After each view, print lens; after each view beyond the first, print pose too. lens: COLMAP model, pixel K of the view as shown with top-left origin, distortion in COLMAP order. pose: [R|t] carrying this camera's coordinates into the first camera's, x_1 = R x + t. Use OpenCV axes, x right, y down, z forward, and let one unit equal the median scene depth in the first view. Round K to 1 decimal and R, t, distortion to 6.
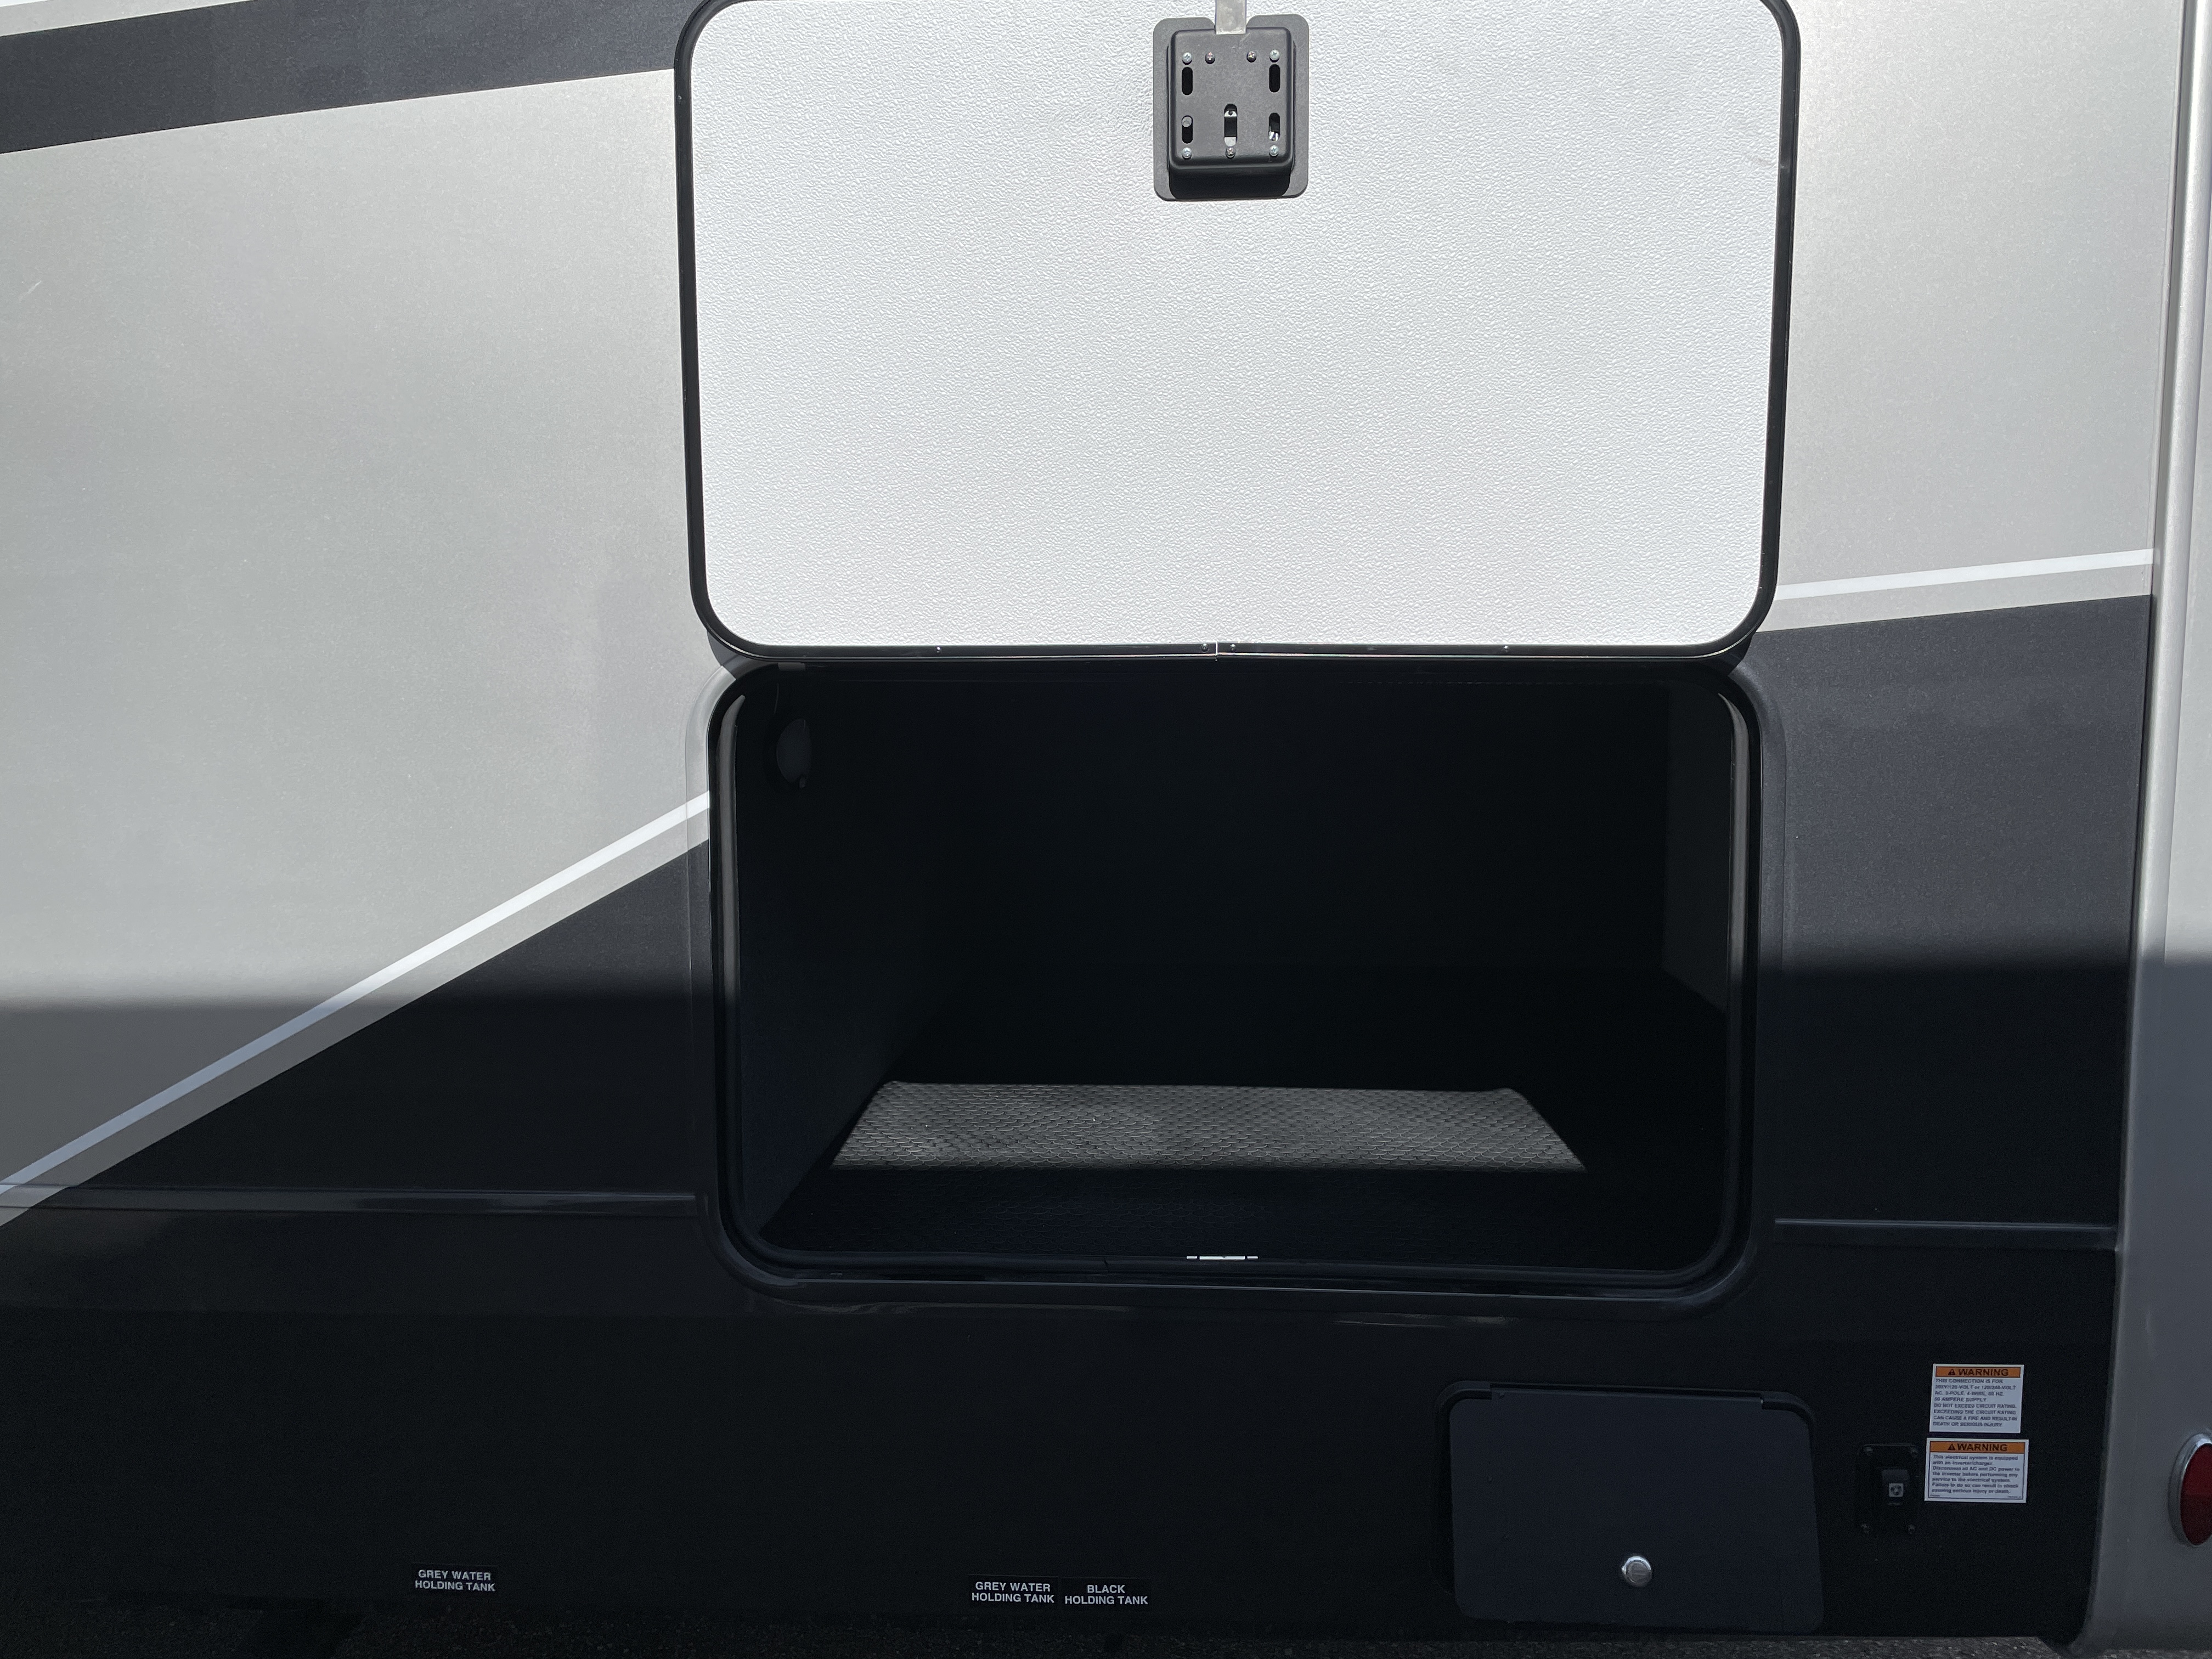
lens RADIAL K [[1700.0, 0, 1107.0], [0, 1700.0, 815.3], [0, 0, 1]] dist [0.070815, -0.085032]
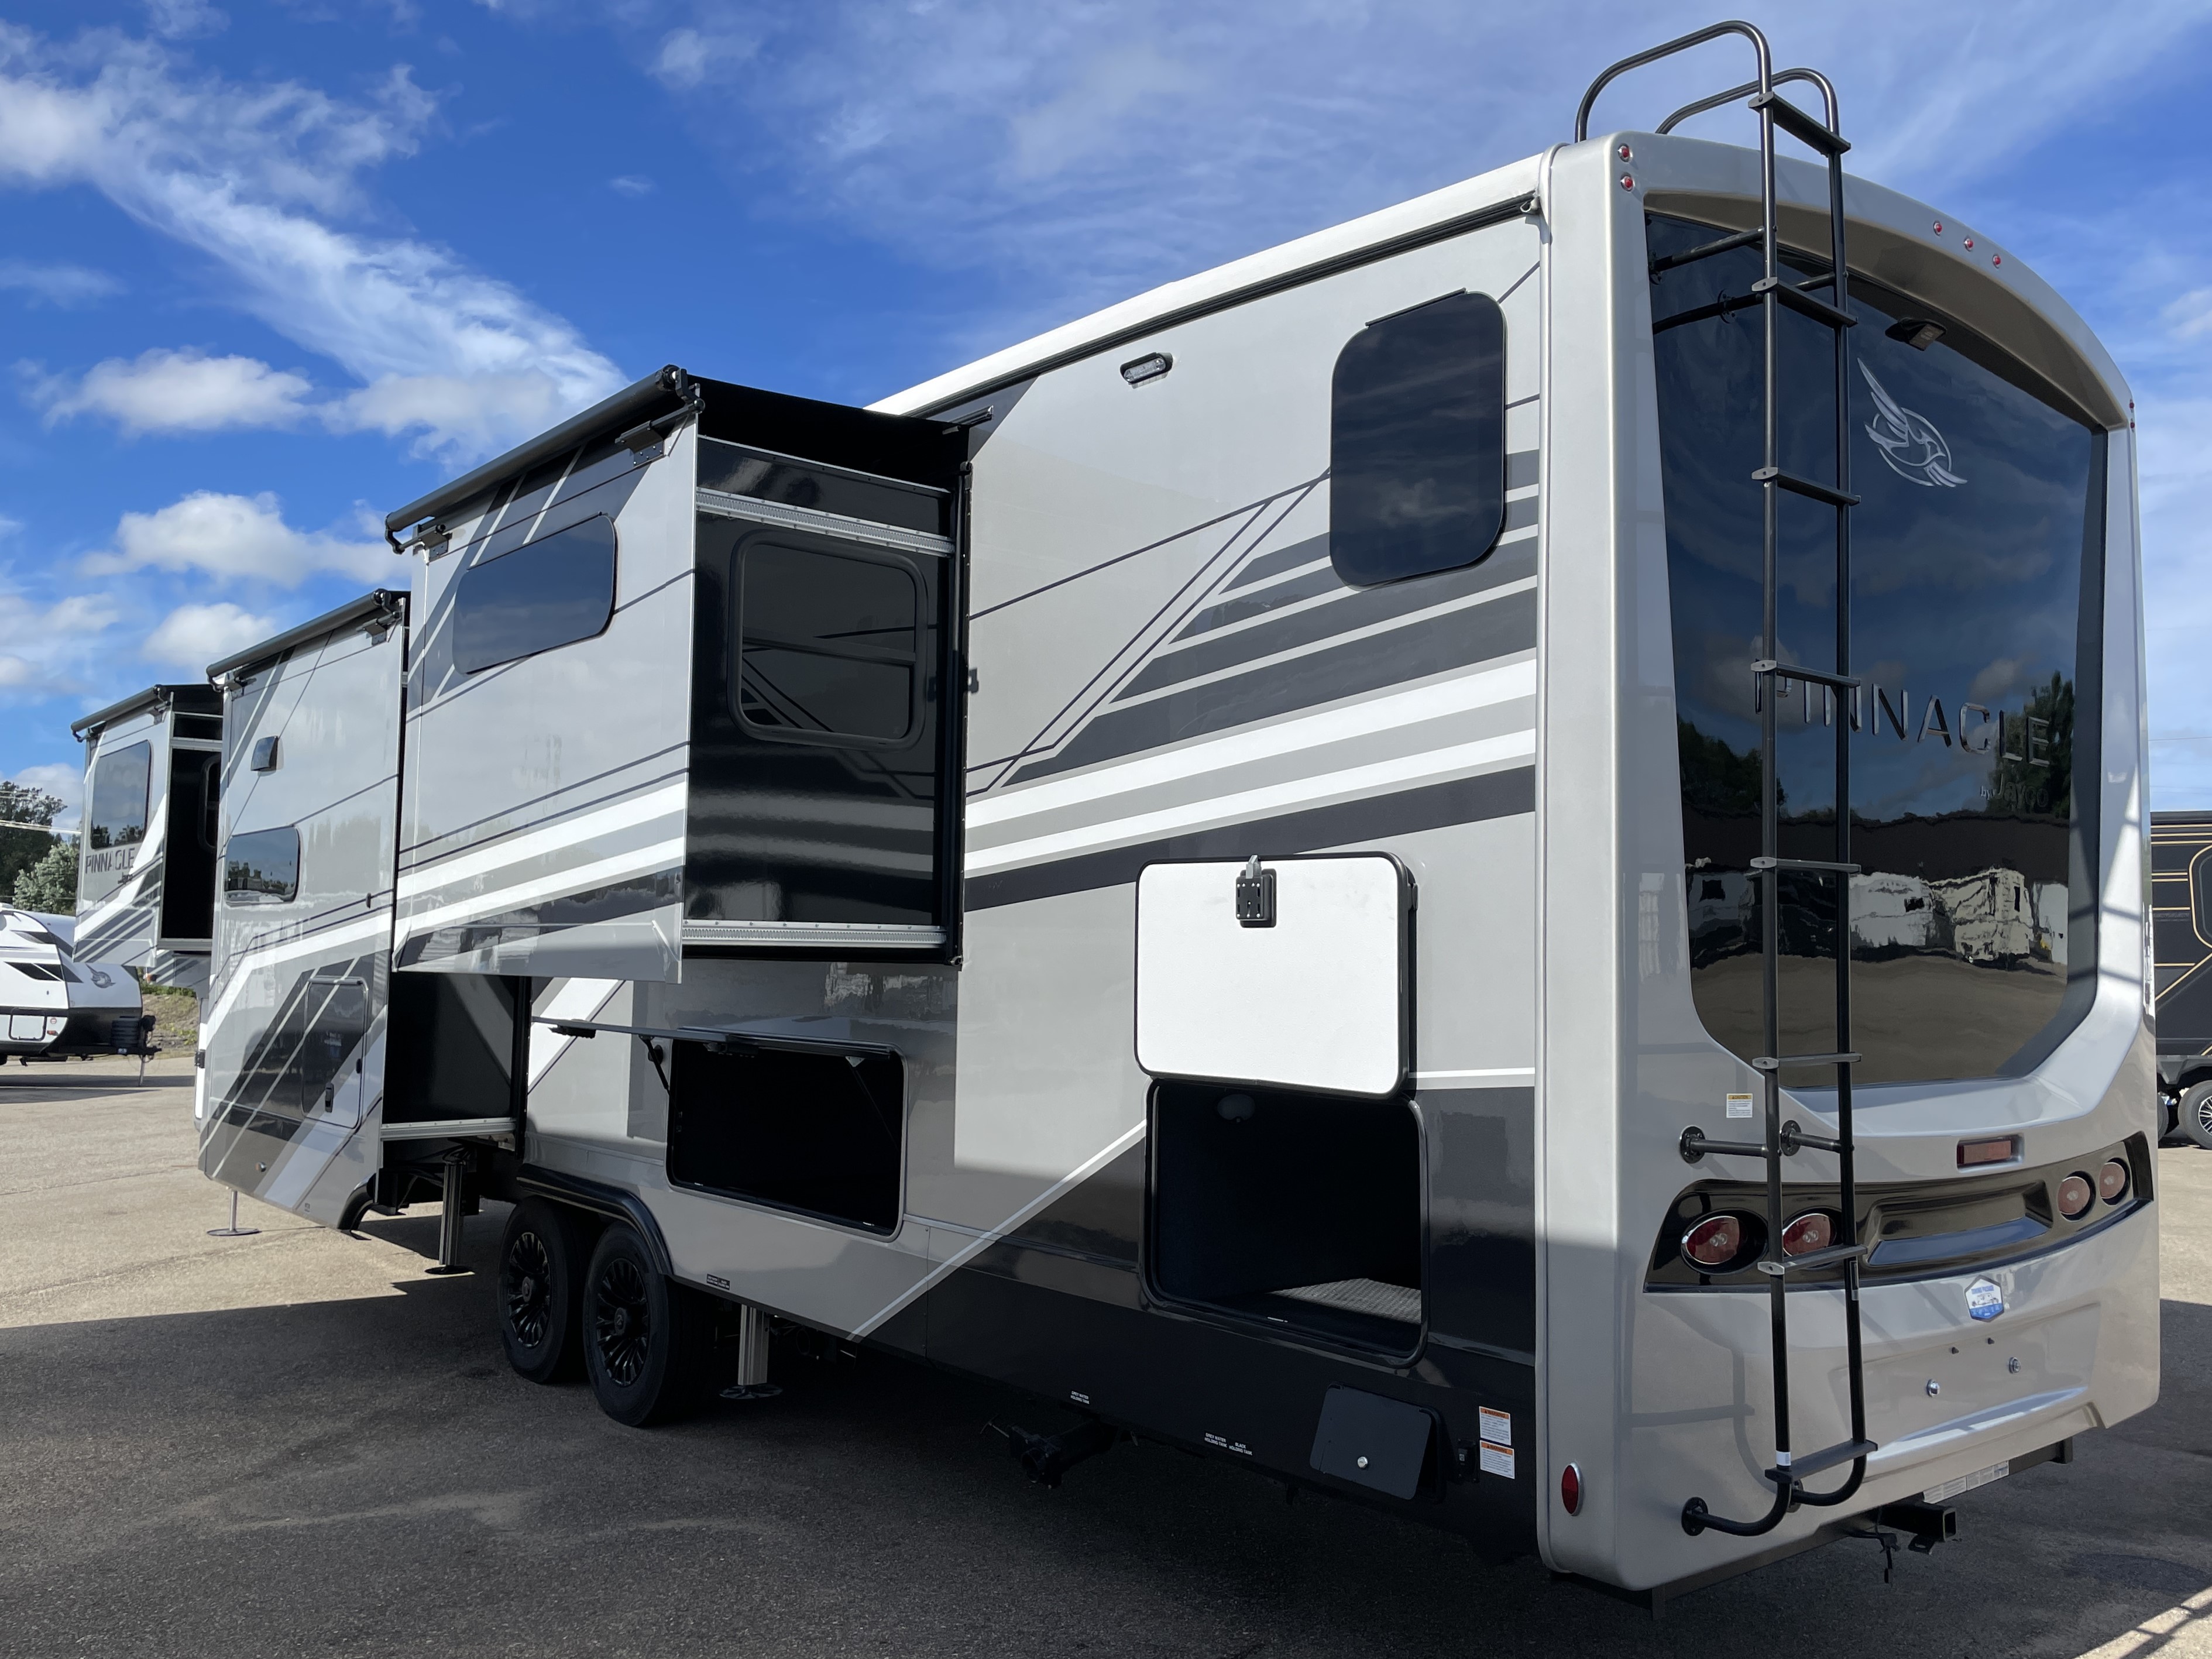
lens RADIAL K [[1815.8, 0, 1104.3], [0, 1815.8, 829.4], [0, 0, 1]] dist [-0.007374, -0.001997]
pose [[0.673773, -0.033632, -0.738173, 1.995182], [-0.104211, 0.984655, -0.139982, -0.059031], [0.731553, 0.171241, 0.659929, -1.153912]]
